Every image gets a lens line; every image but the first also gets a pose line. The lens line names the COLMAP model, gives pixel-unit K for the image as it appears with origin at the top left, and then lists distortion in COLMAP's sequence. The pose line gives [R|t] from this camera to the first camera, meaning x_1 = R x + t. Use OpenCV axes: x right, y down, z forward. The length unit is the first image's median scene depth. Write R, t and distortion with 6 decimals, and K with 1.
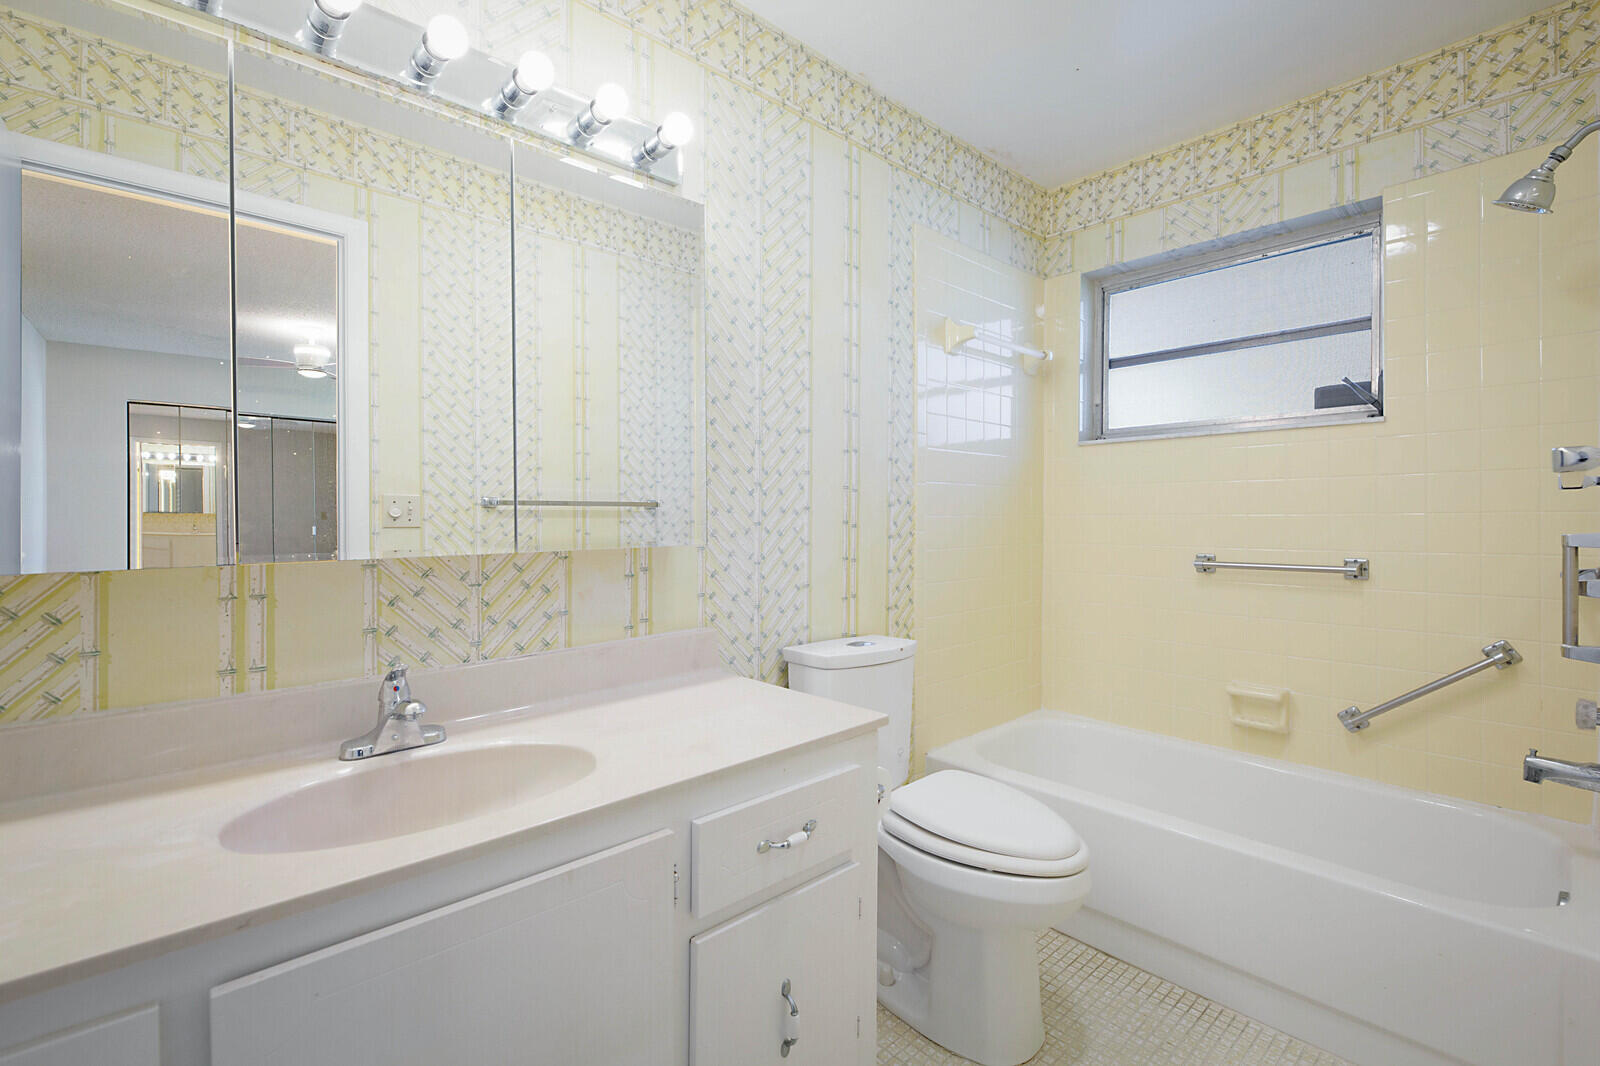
lens RADIAL K [[698.4, 0, 793.4], [0, 698.4, 524.9], [0, 0, 1]] dist [-0.004263, -0.001613]
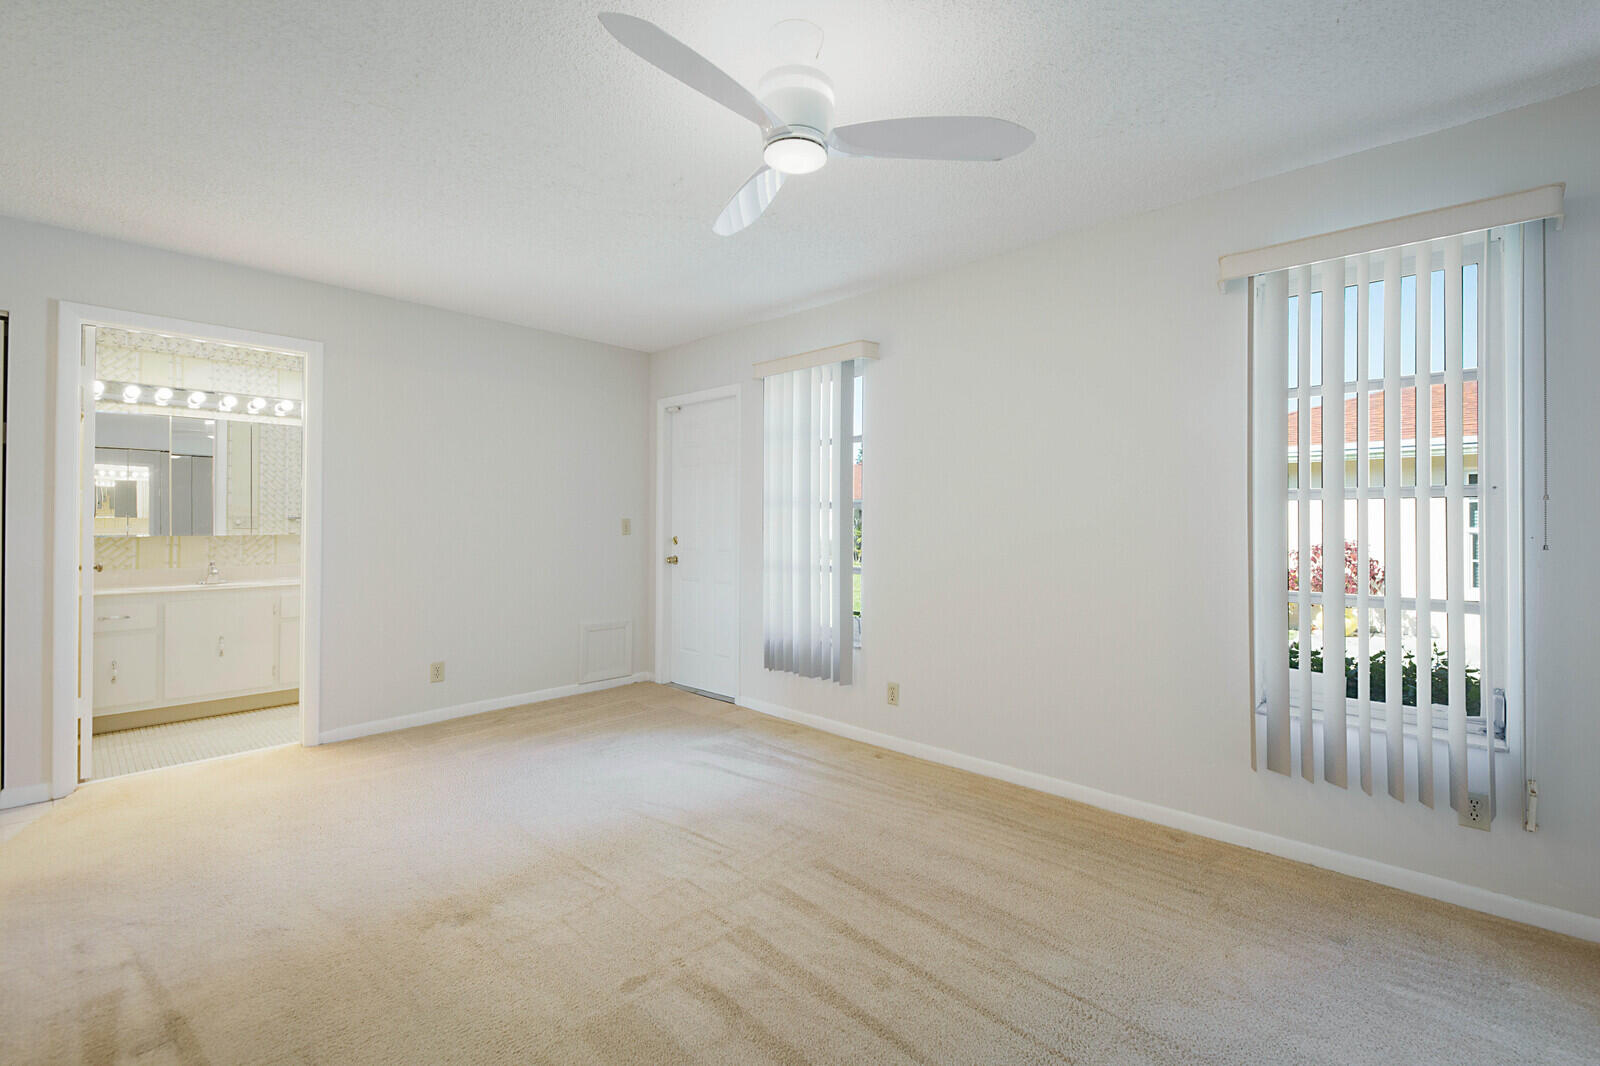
lens RADIAL K [[698.4, 0, 794.0], [0, 698.4, 522.9], [0, 0, 1]] dist [-0.004263, -0.001613]
pose [[0.997775, 0.009419, 0.066008, 0.963931], [-0.008638, 0.999890, -0.012098, -0.001718], [-0.066114, 0.011501, 0.997746, -1.238374]]
